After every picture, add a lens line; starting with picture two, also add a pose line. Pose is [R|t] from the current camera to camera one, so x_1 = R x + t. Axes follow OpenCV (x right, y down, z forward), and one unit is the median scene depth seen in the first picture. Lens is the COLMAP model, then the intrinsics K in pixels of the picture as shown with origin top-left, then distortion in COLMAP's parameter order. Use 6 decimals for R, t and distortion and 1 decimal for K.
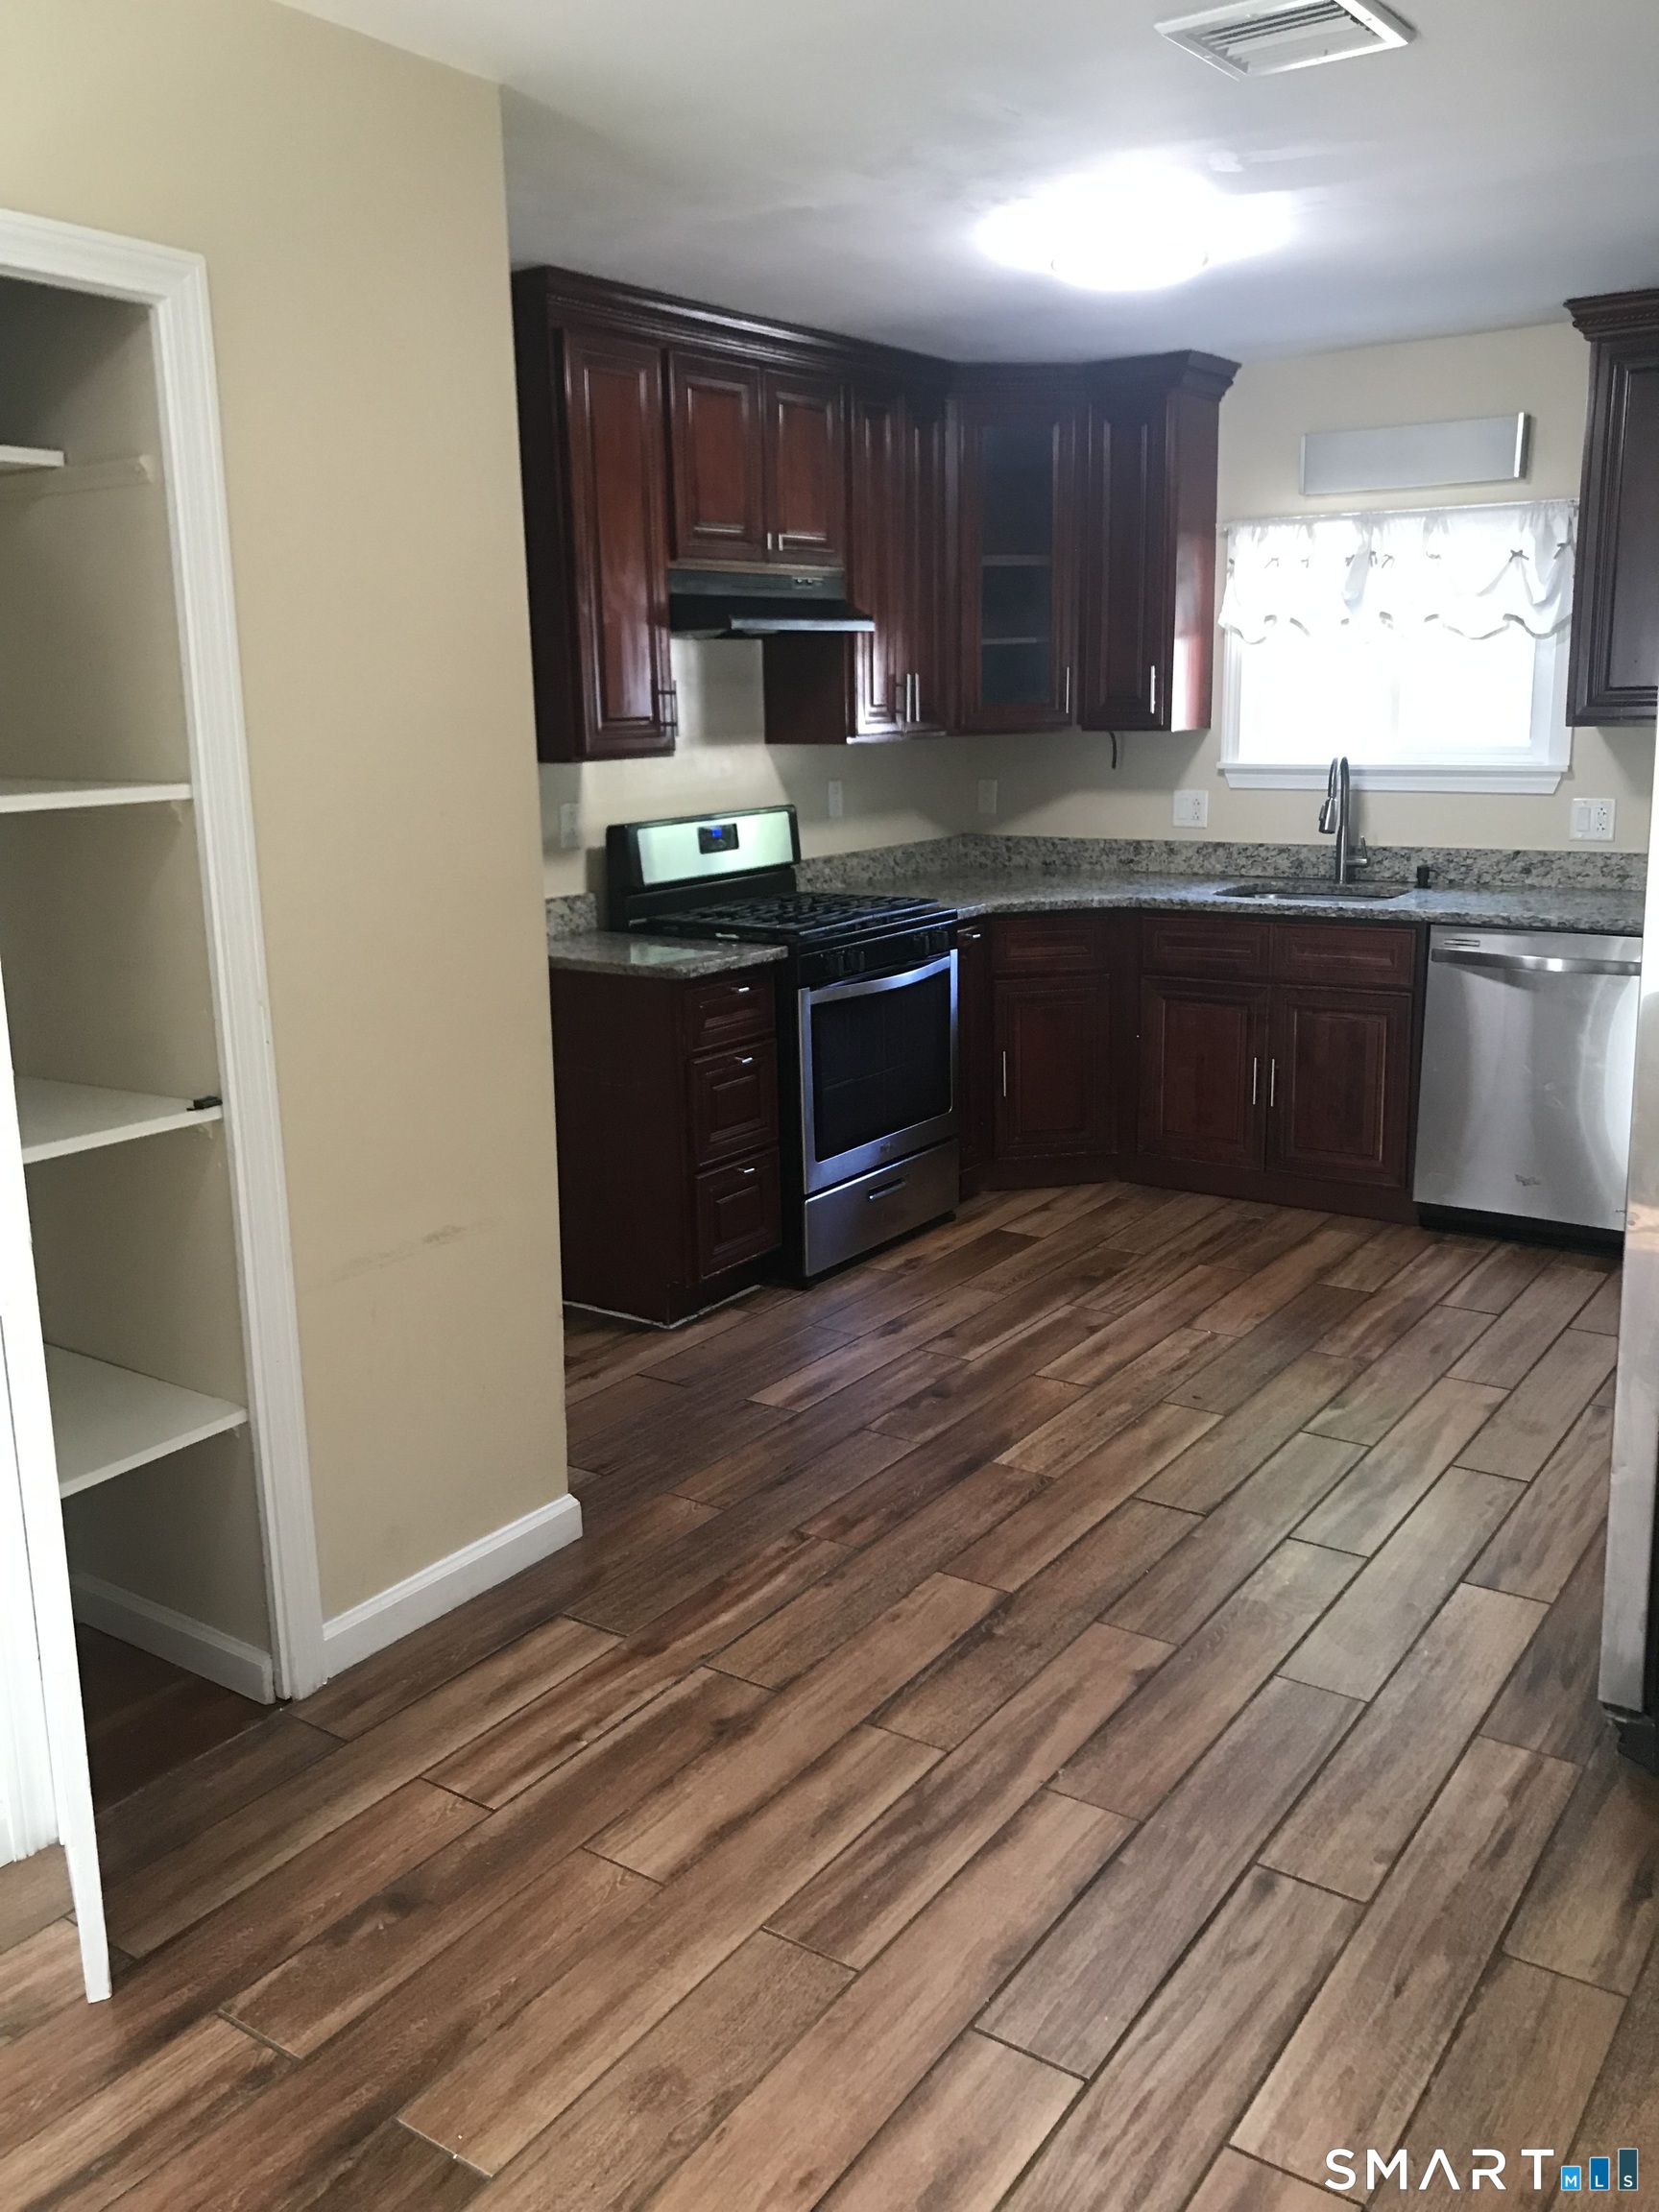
lens RADIAL K [[1825.7, 0, 830.8], [0, 1825.7, 1103.4], [0, 0, 1]] dist [0.032146, 0.005793]
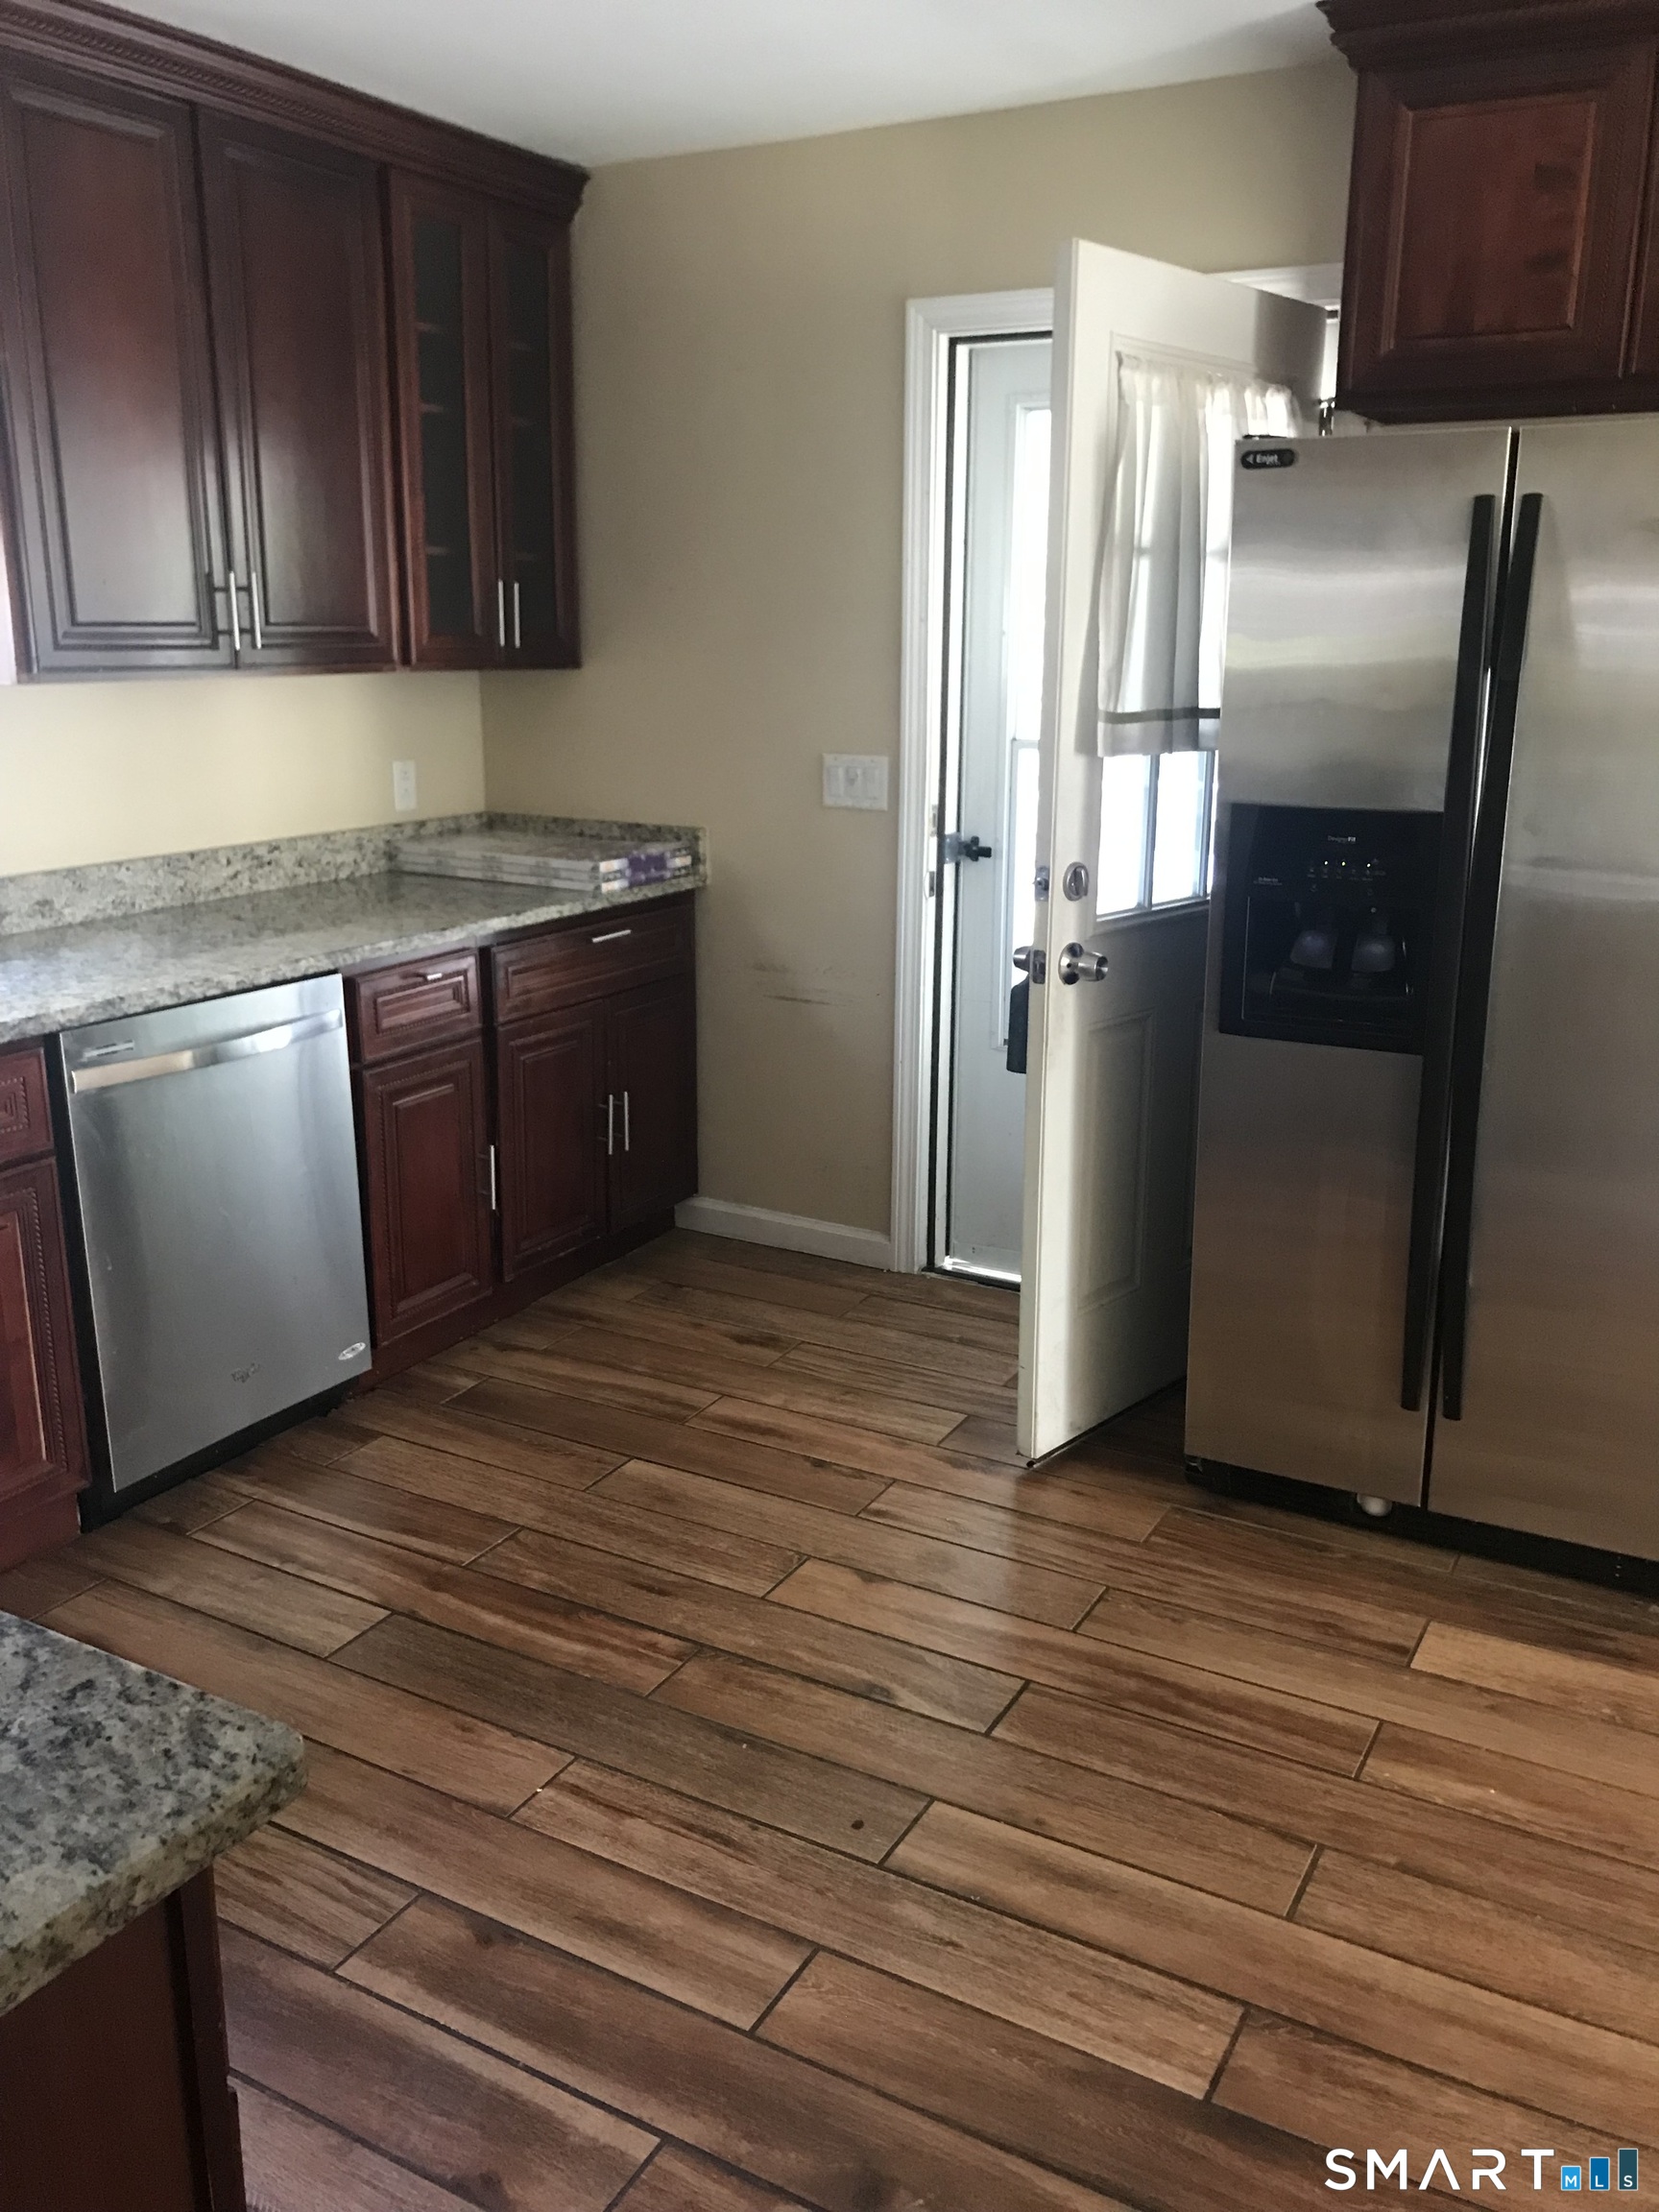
lens RADIAL K [[1825.7, 0, 833.7], [0, 1825.7, 1100.5], [0, 0, 1]] dist [0.032146, 0.005793]
pose [[-0.095512, -0.240271, 0.965996, -0.297160], [0.215813, 0.942352, 0.255728, -0.200424], [-0.971752, 0.232899, -0.038152, 0.905661]]
